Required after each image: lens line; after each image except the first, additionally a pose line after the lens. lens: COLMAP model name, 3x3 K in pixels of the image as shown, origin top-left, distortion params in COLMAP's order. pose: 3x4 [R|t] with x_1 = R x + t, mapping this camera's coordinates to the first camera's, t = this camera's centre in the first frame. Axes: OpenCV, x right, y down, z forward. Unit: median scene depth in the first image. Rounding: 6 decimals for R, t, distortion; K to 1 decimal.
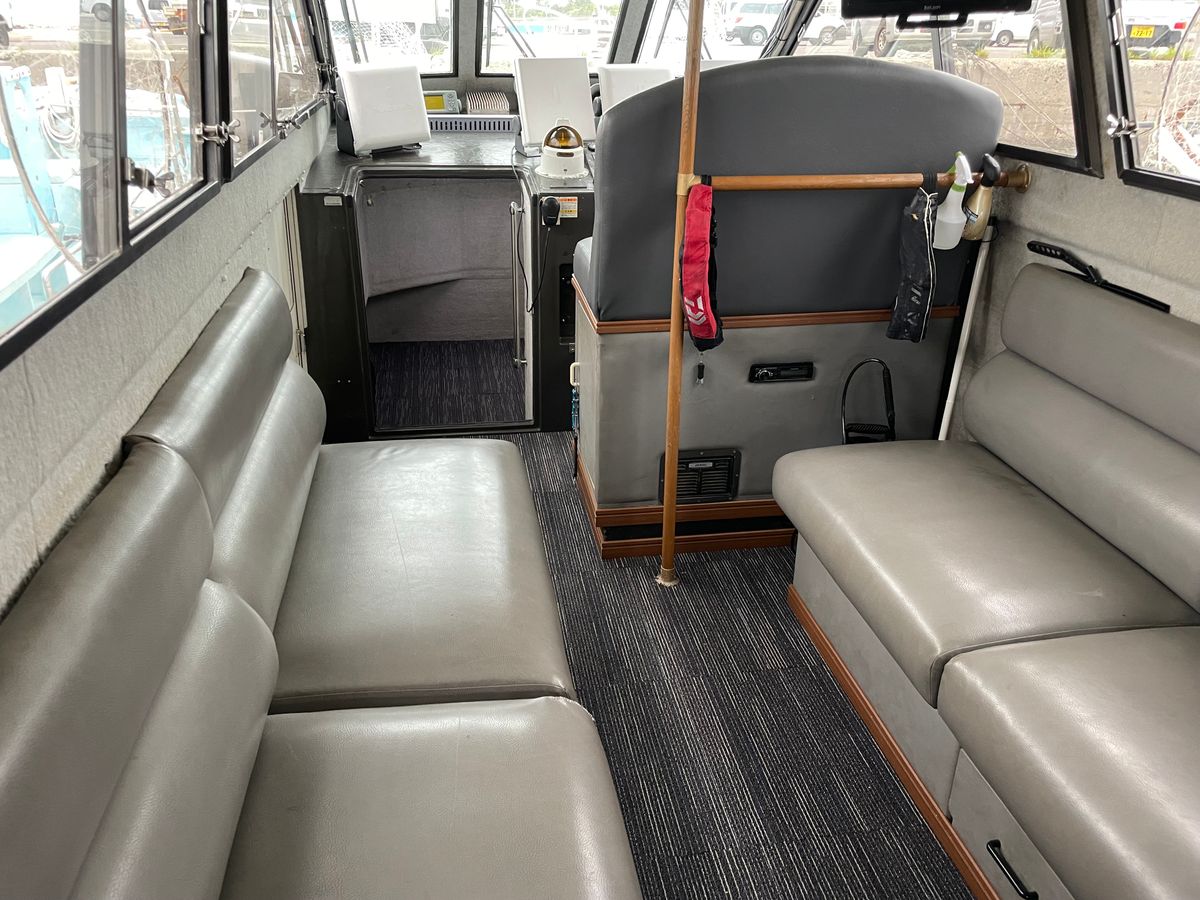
lens RADIAL K [[912.4, 0, 604.1], [0, 912.4, 441.9], [0, 0, 1]] dist [0.068954, -0.077912]
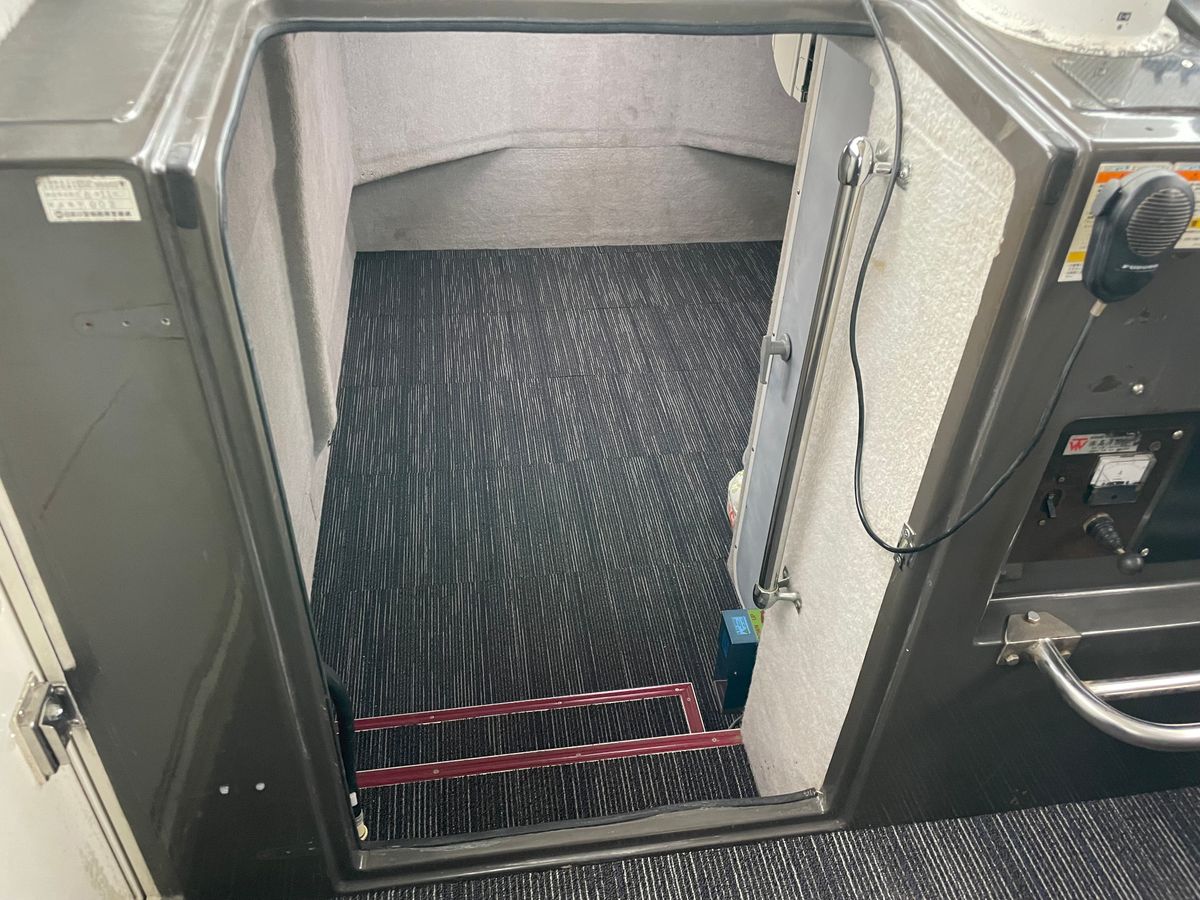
lens RADIAL K [[912.4, 0, 605.5], [0, 912.4, 455.4], [0, 0, 1]] dist [0.068954, -0.077912]
pose [[0.999636, 0.026936, -0.001681, -0.090387], [-0.025858, 0.973763, 0.226090, -0.124011], [0.007727, -0.225965, 0.974105, 0.388953]]
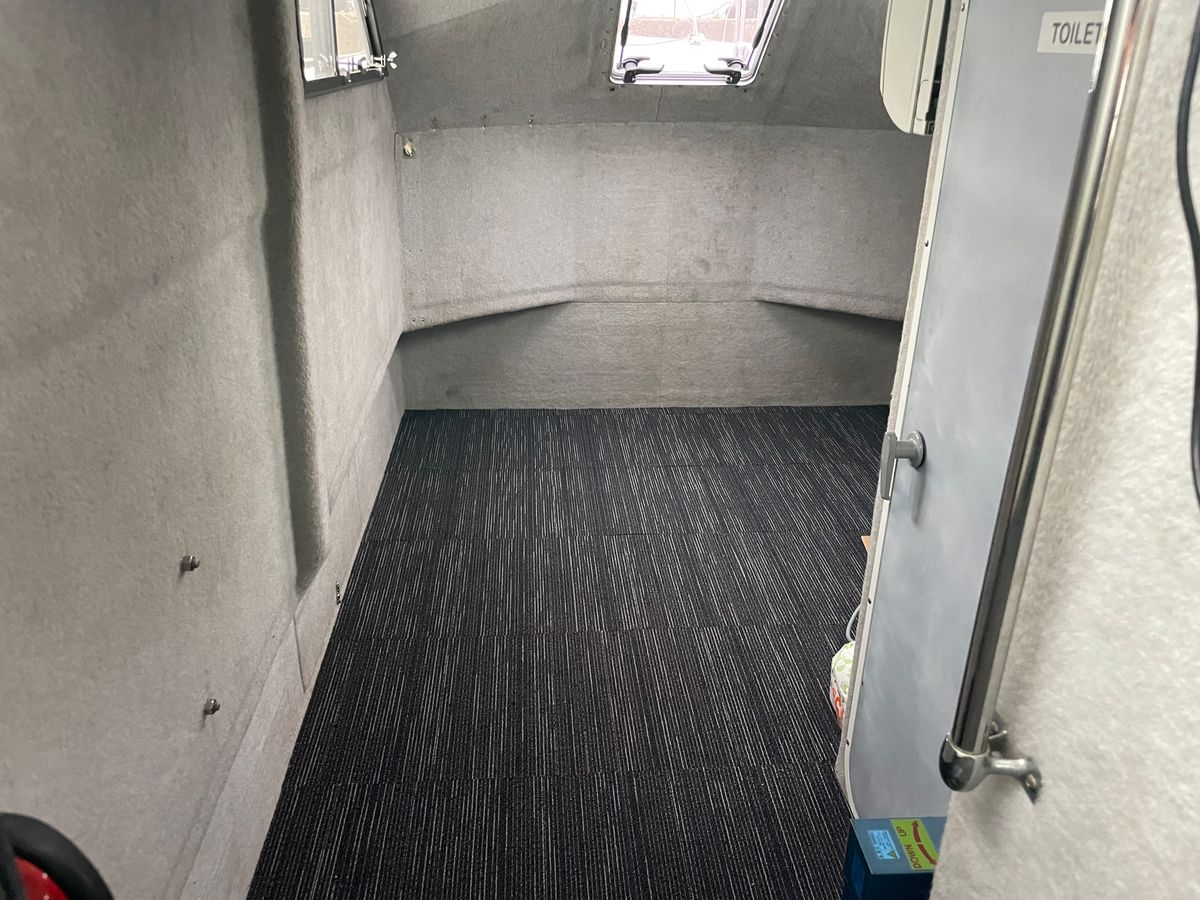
lens RADIAL K [[912.4, 0, 594.6], [0, 912.4, 447.7], [0, 0, 1]] dist [0.068954, -0.077912]
pose [[0.994856, 0.035744, -0.094786, -0.089298], [-0.037478, 0.999160, -0.016584, -0.083049], [0.094114, 0.020052, 0.995359, 0.465113]]
